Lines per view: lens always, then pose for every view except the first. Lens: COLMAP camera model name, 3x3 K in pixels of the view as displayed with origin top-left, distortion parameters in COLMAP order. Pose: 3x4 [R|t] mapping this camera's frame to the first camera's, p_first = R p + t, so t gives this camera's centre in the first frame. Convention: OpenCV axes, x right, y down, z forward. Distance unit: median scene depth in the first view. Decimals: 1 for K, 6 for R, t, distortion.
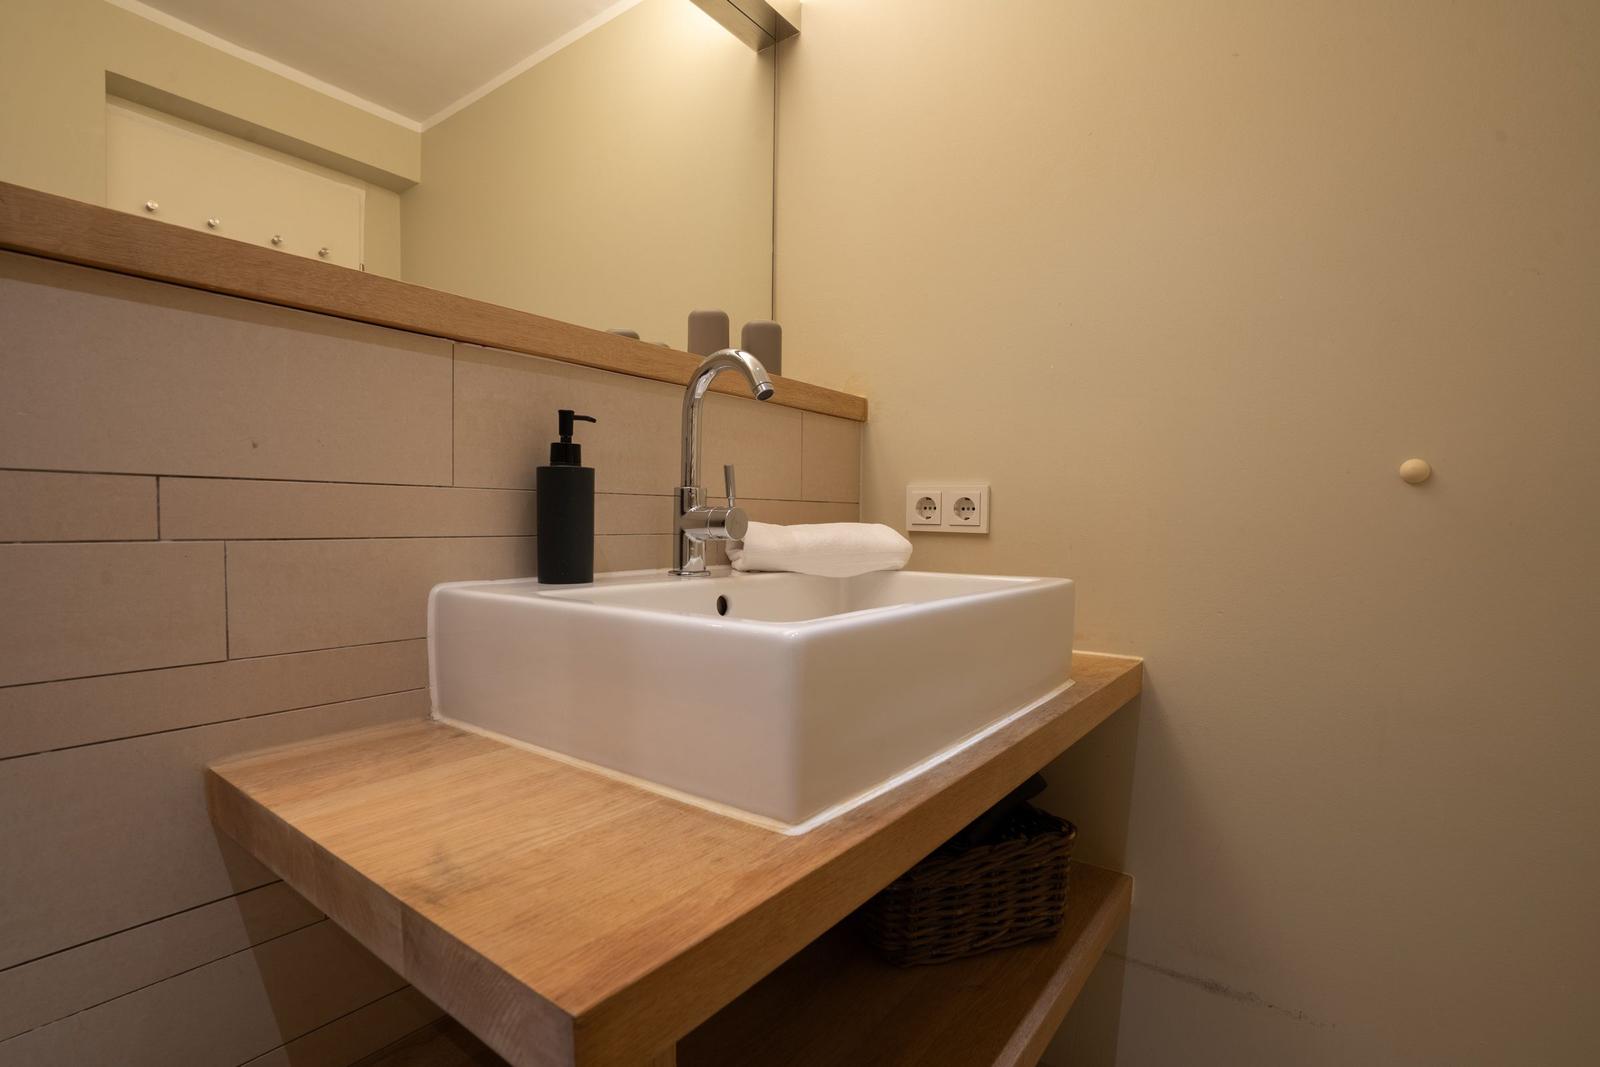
lens RADIAL K [[744.5, 0, 810.0], [0, 744.5, 533.9], [0, 0, 1]] dist [-0.026655, 0.001019]
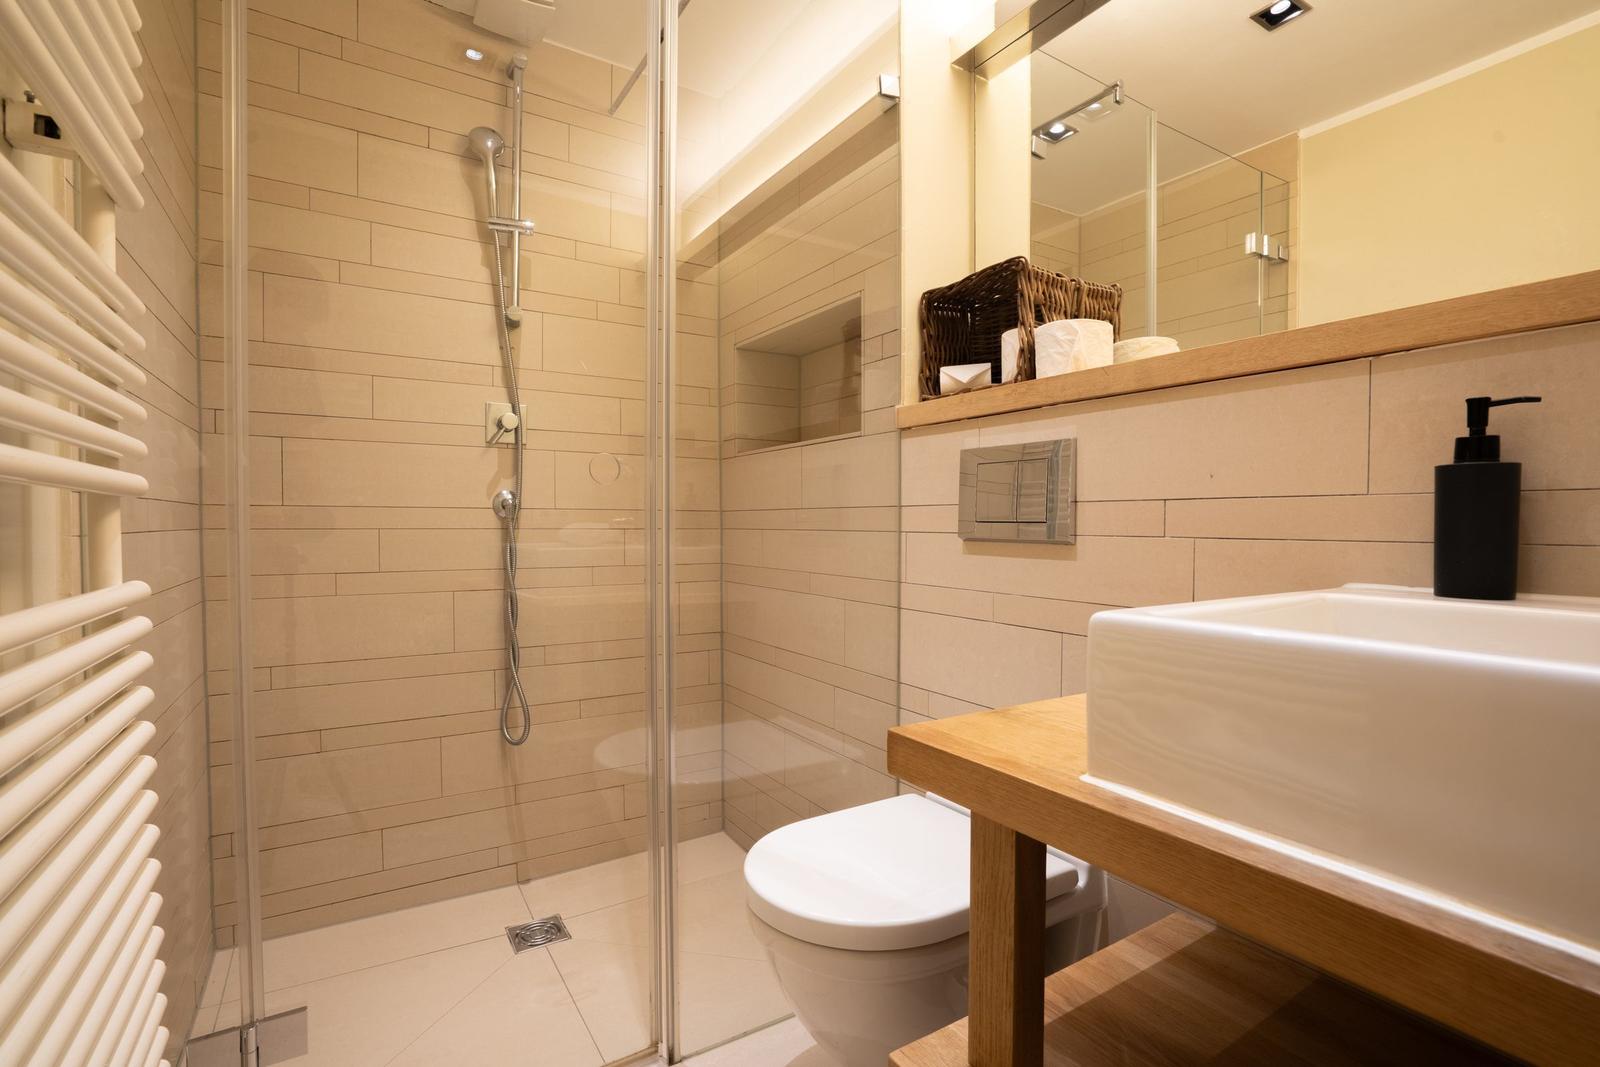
lens RADIAL K [[744.5, 0, 805.8], [0, 744.5, 540.9], [0, 0, 1]] dist [-0.026655, 0.001019]
pose [[-0.349720, 0.016777, -0.936704, 0.891891], [-0.021792, 0.999423, 0.026037, -0.007477], [0.936601, 0.029518, -0.349153, 0.688744]]
